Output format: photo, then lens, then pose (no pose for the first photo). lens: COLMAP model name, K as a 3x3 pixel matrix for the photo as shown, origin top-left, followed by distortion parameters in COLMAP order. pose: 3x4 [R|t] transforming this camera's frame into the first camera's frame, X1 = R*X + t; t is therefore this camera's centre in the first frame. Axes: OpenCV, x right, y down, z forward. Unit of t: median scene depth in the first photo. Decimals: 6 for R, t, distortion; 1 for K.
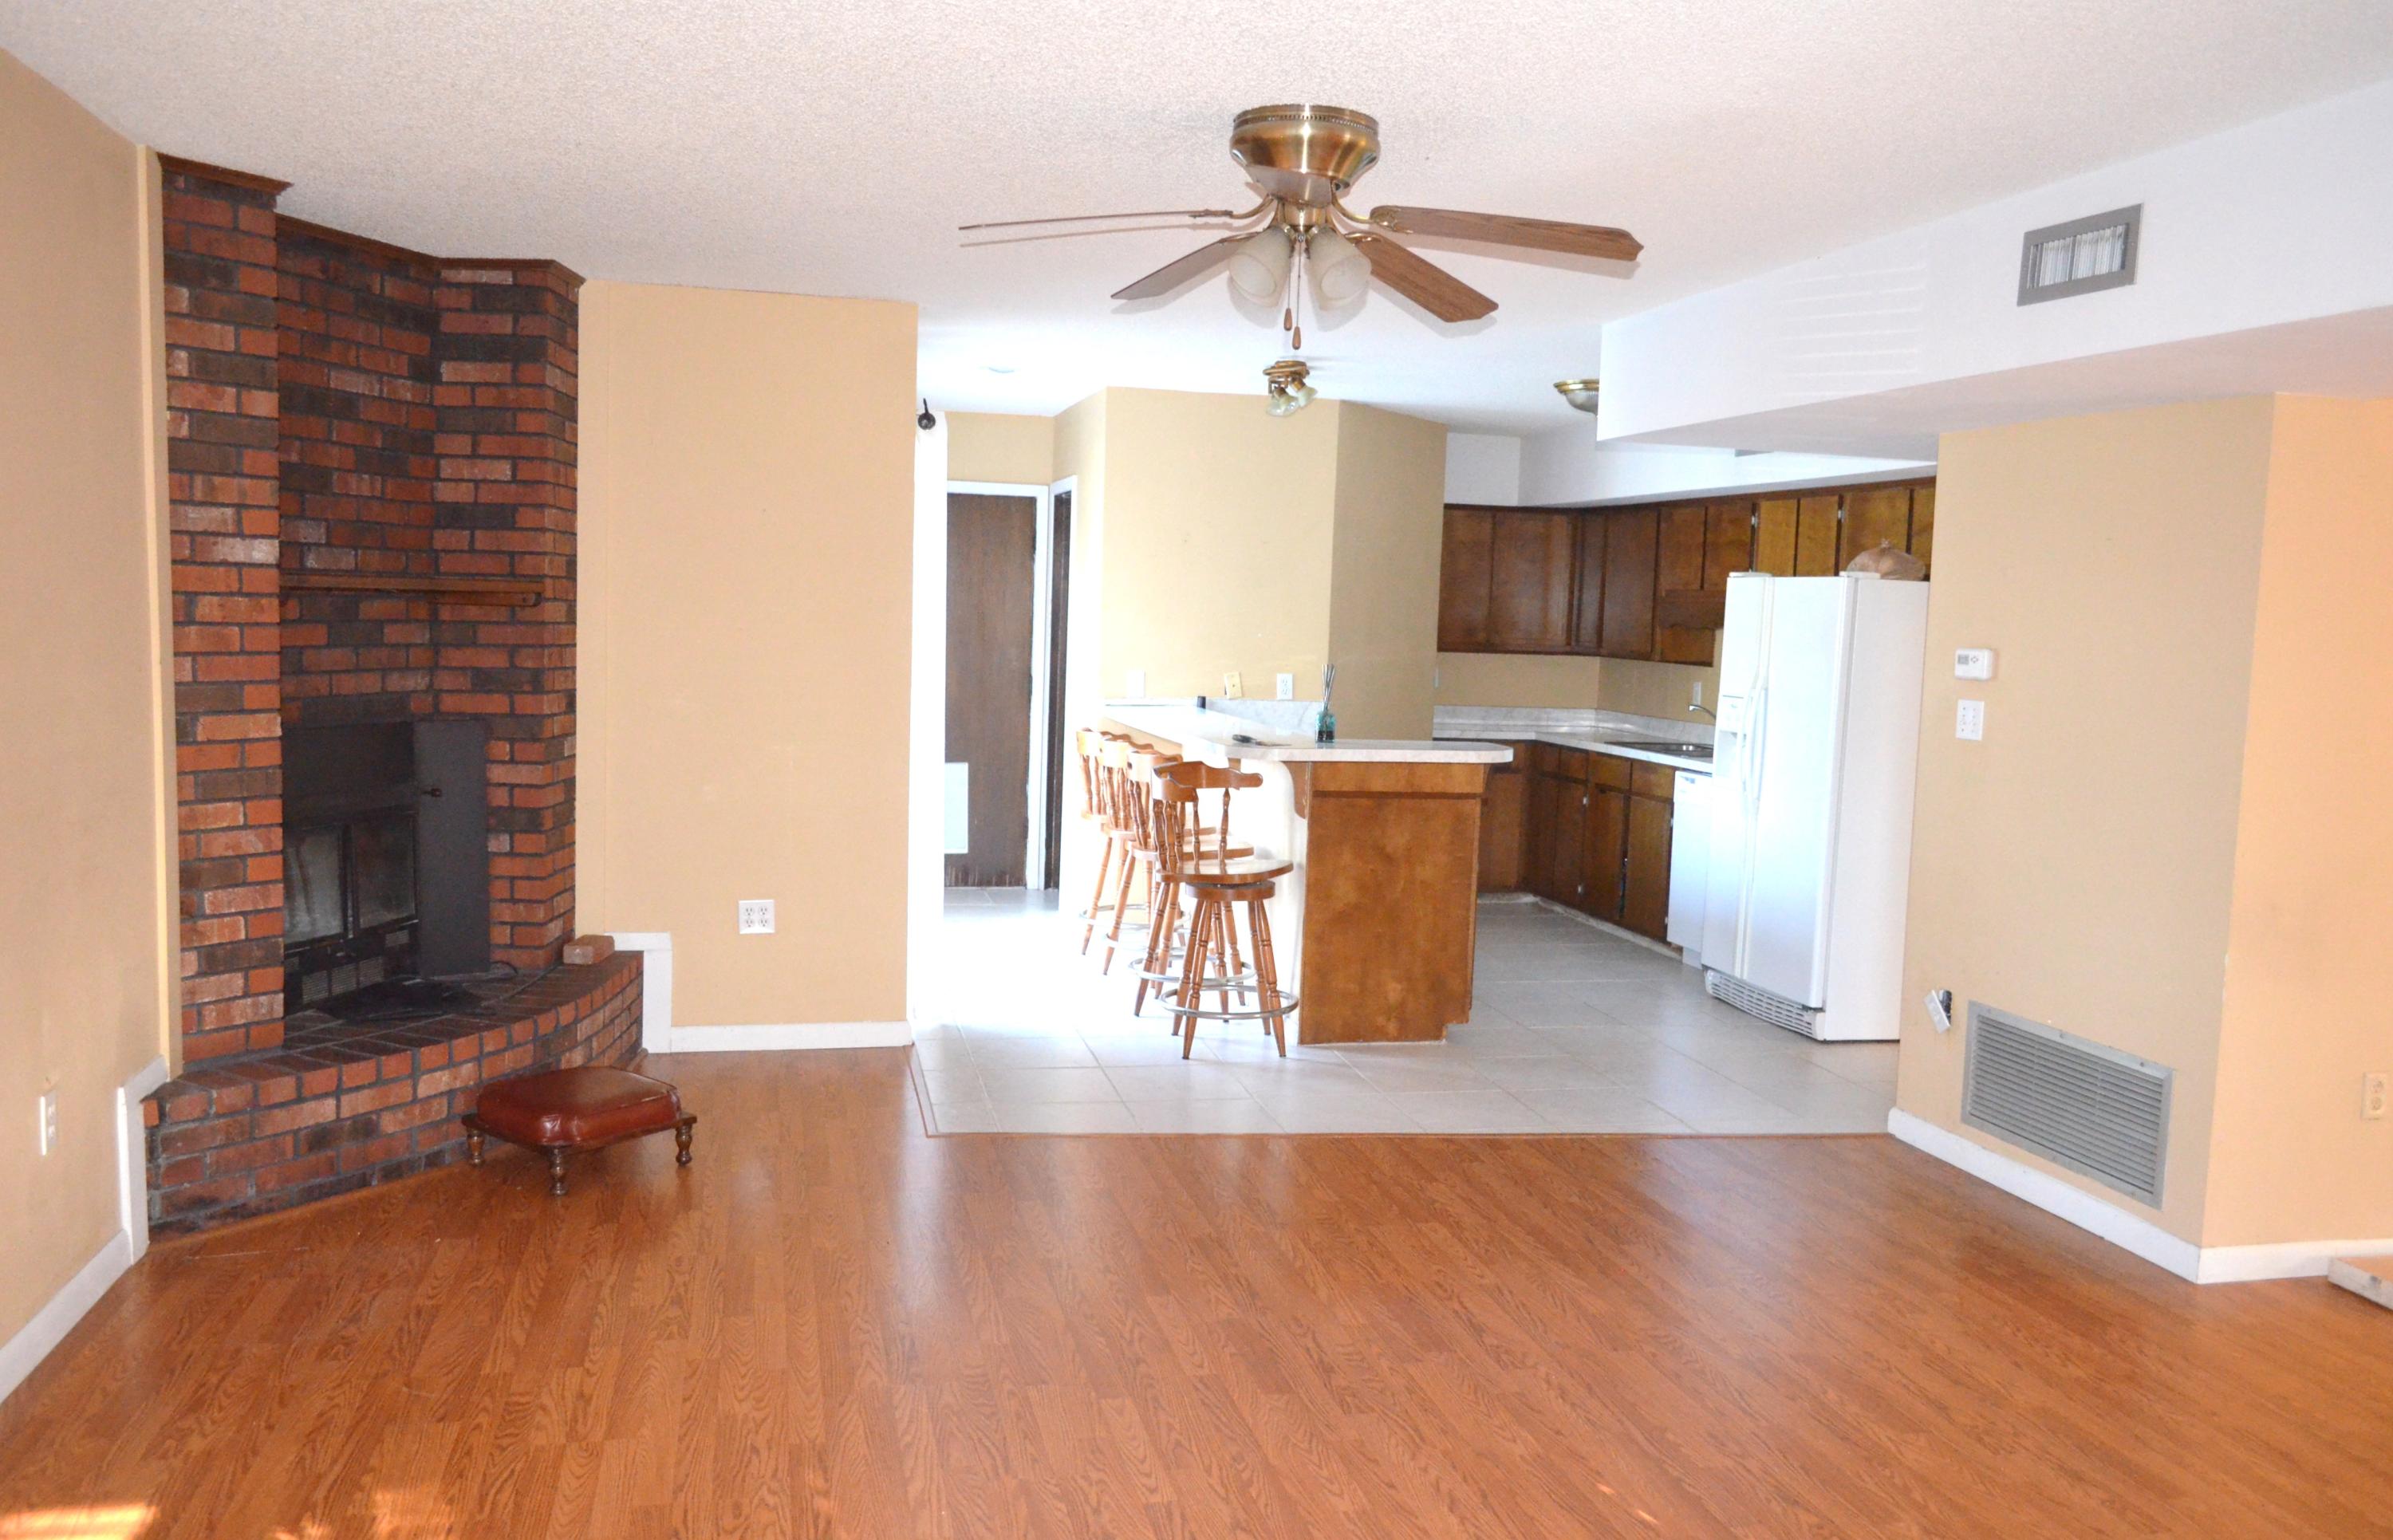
lens RADIAL K [[1874.1, 0, 1204.6], [0, 1874.1, 792.8], [0, 0, 1]] dist [-0.023769, 0.000056]
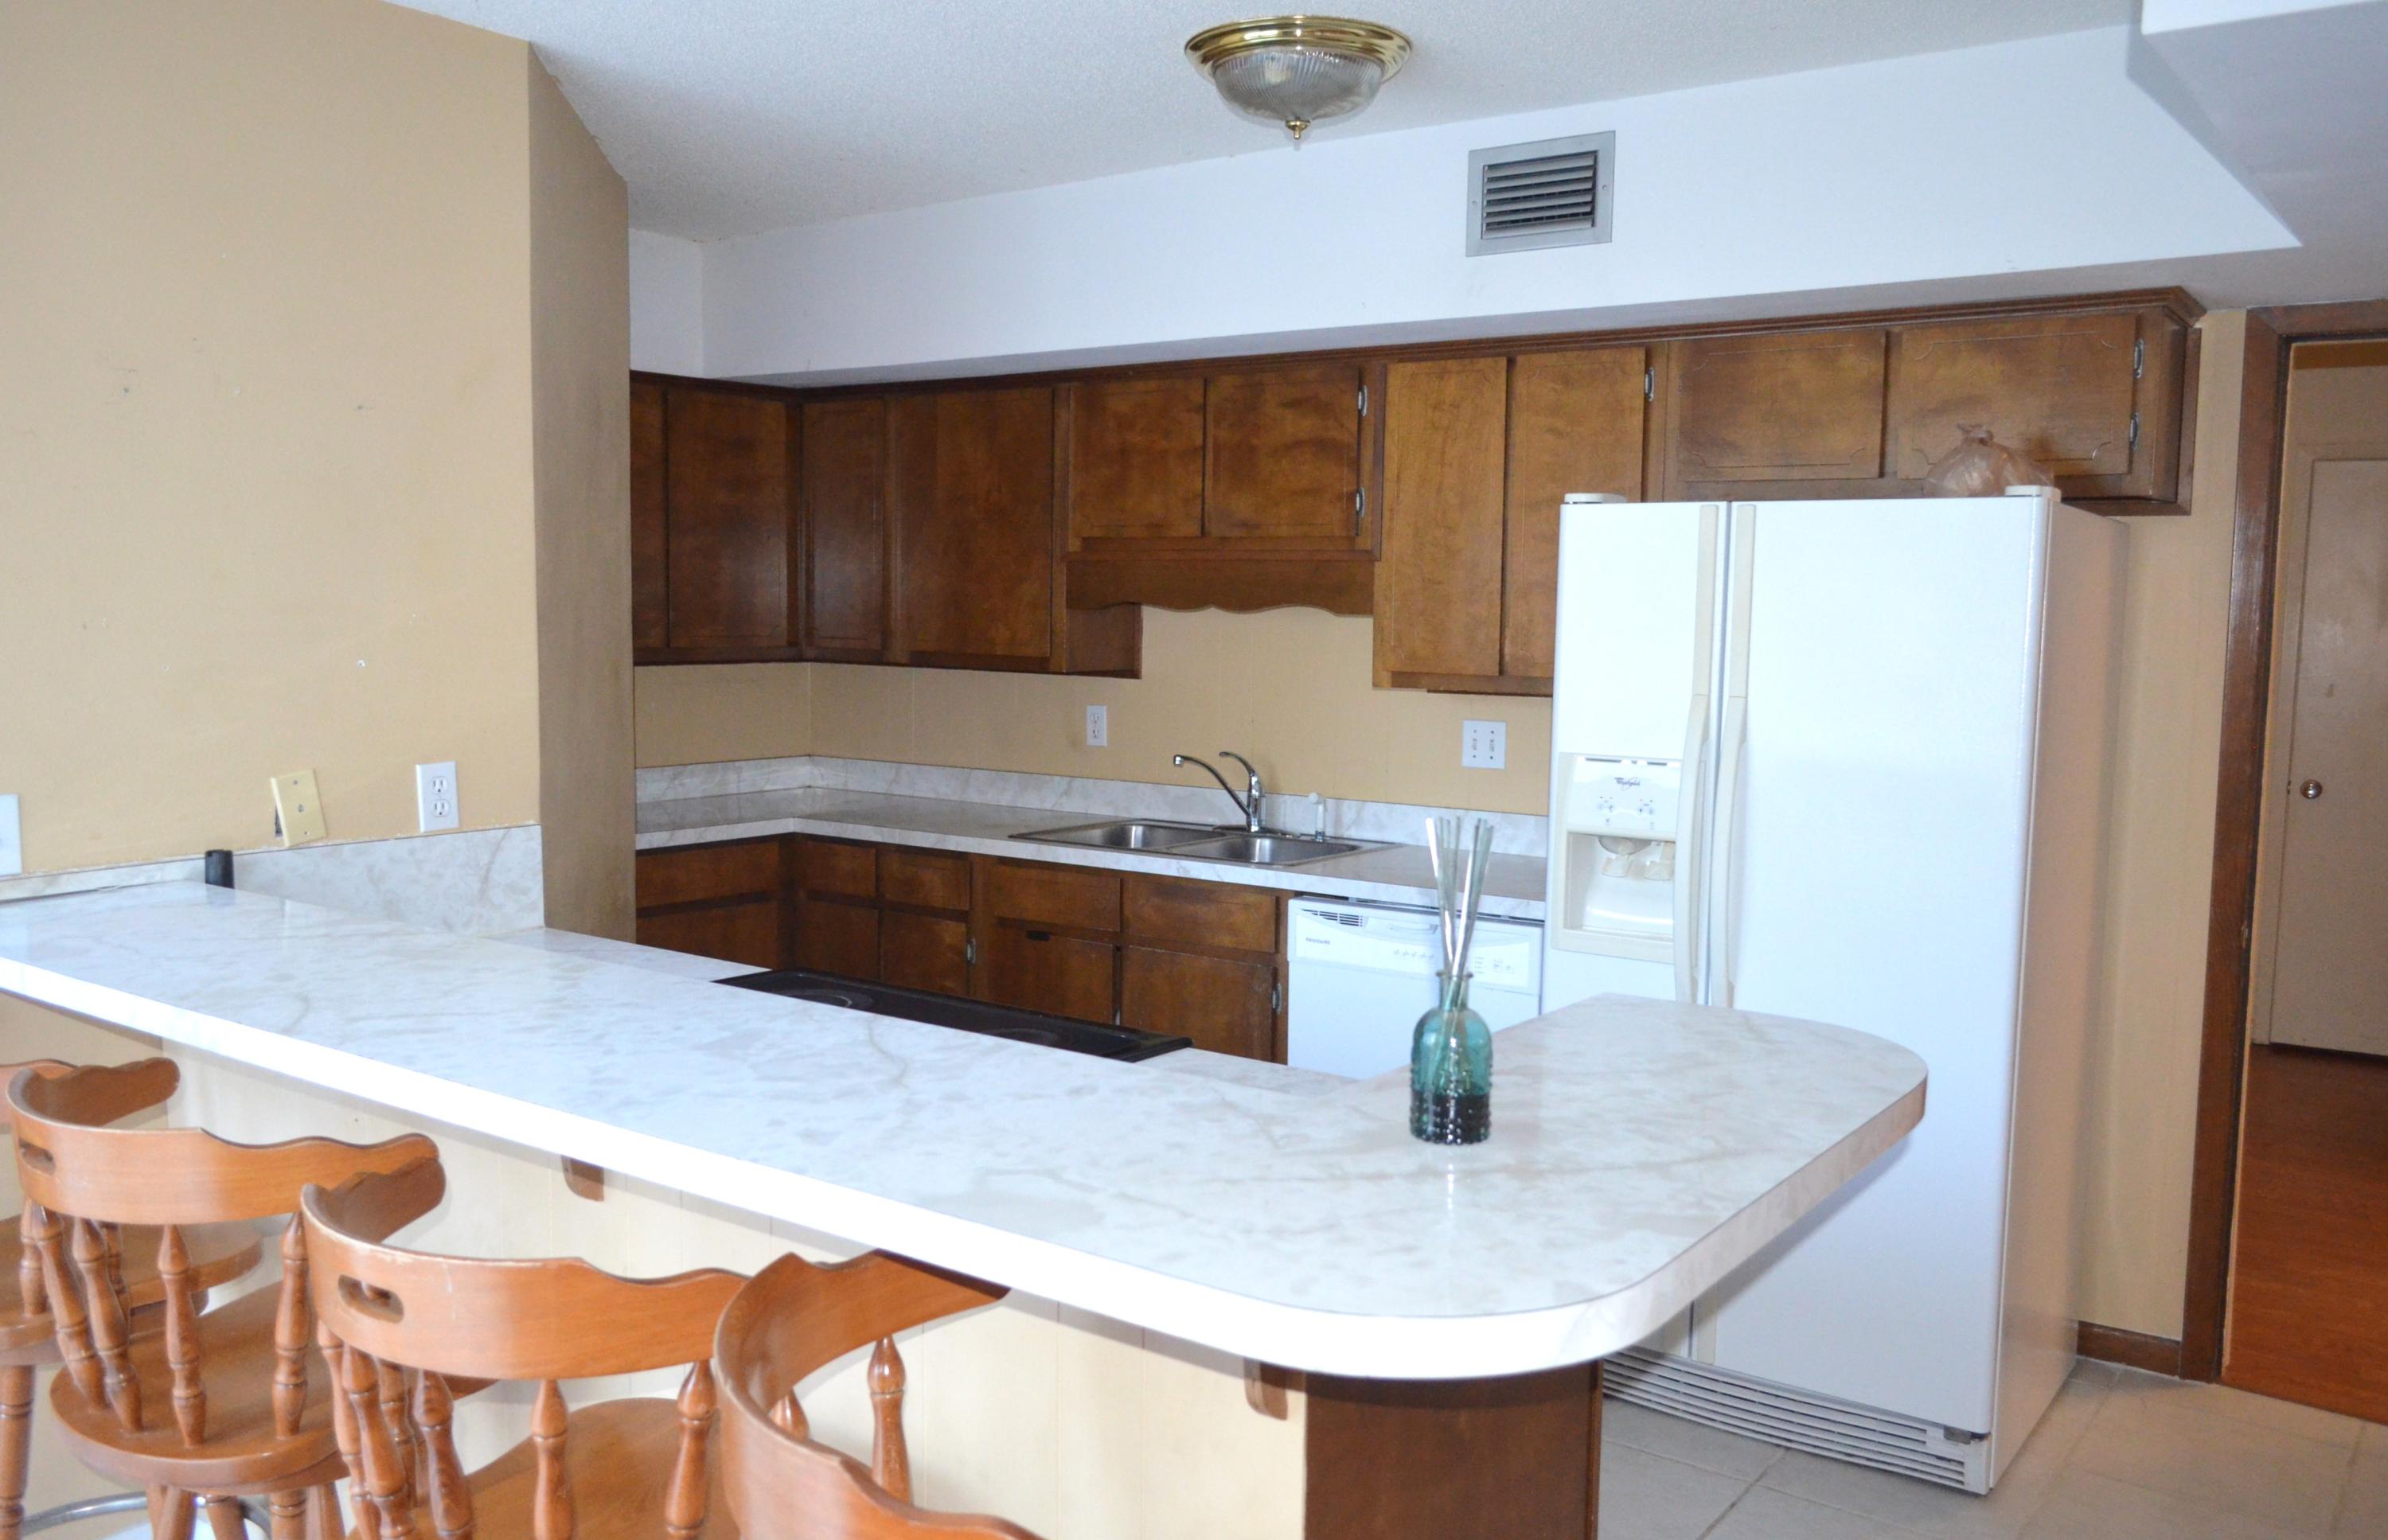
lens RADIAL K [[1870.2, 0, 1195.4], [0, 1870.2, 777.2], [0, 0, 1]] dist [-0.023769, 0.000056]
pose [[0.755626, -0.084657, 0.649510, -0.083080], [0.077925, 0.996189, 0.039188, -0.062334], [-0.650352, 0.021001, 0.759343, 0.606633]]
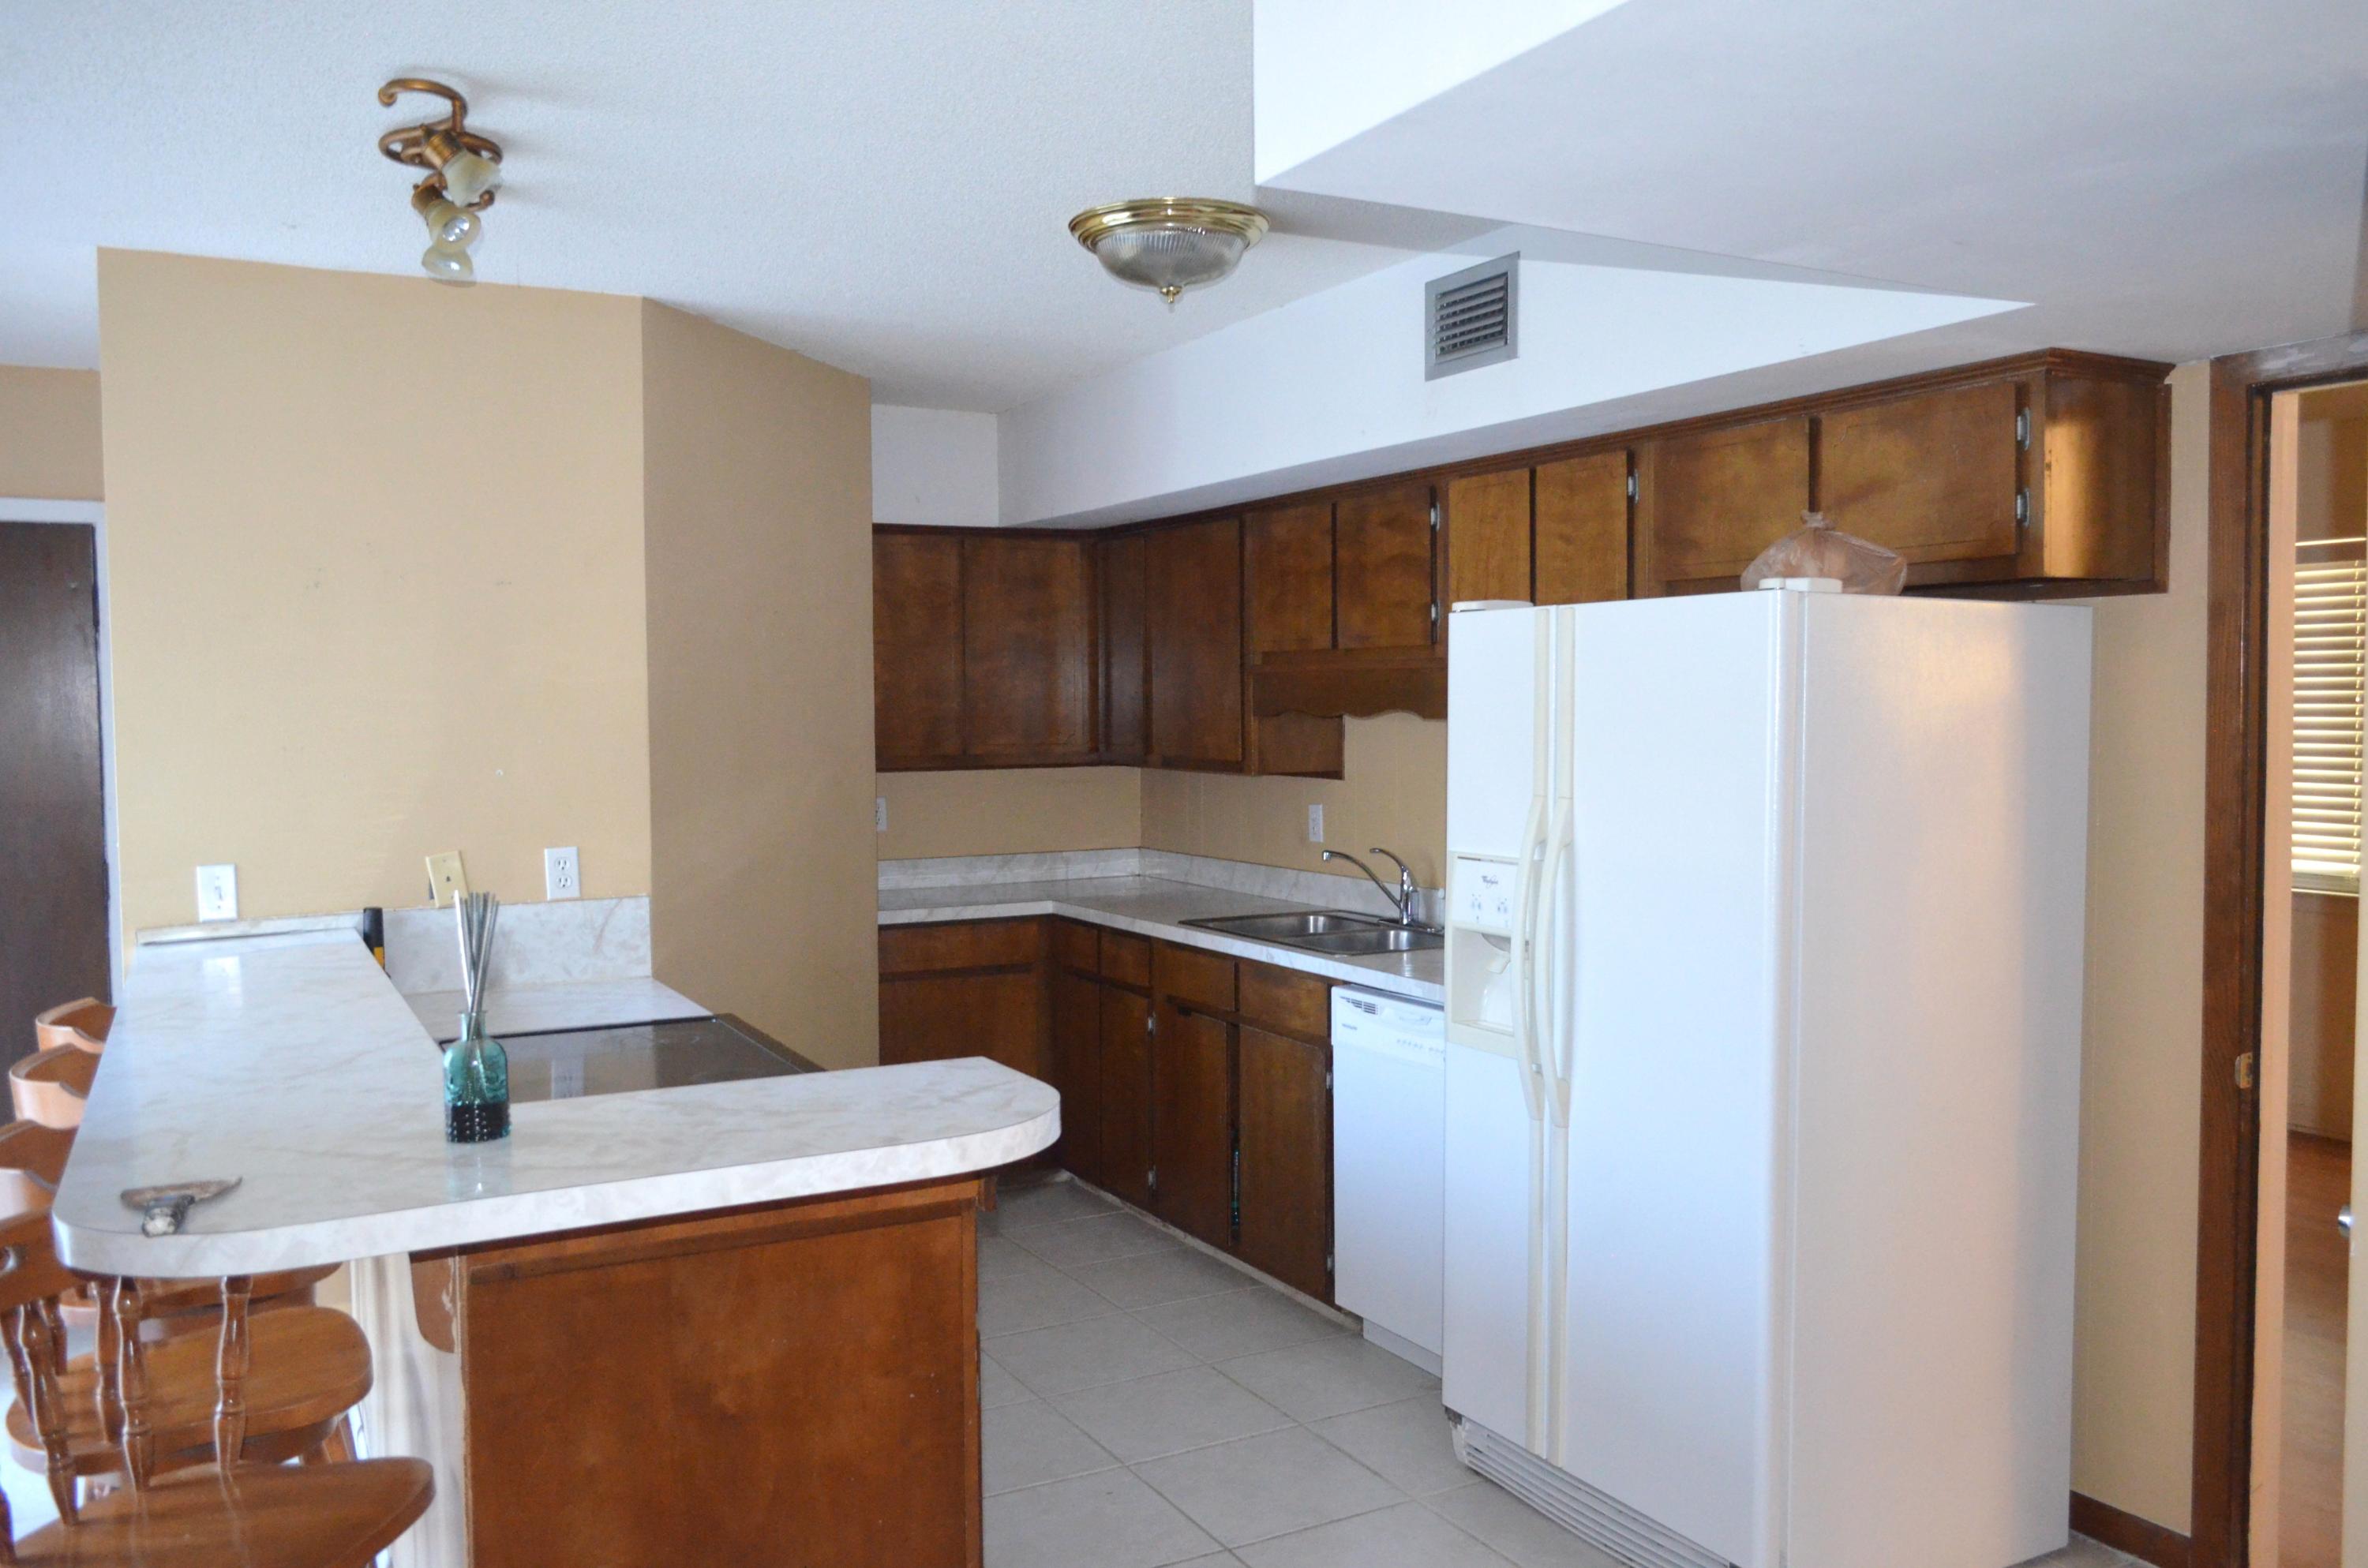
lens RADIAL K [[1821.6, 0, 1191.3], [0, 1821.6, 783.8], [0, 0, 1]] dist [-0.032136, 0.003502]
pose [[0.961293, -0.055150, 0.269952, 0.073265], [0.069080, 0.996711, -0.042368, -0.047619], [-0.266727, 0.059376, 0.961941, 0.485410]]
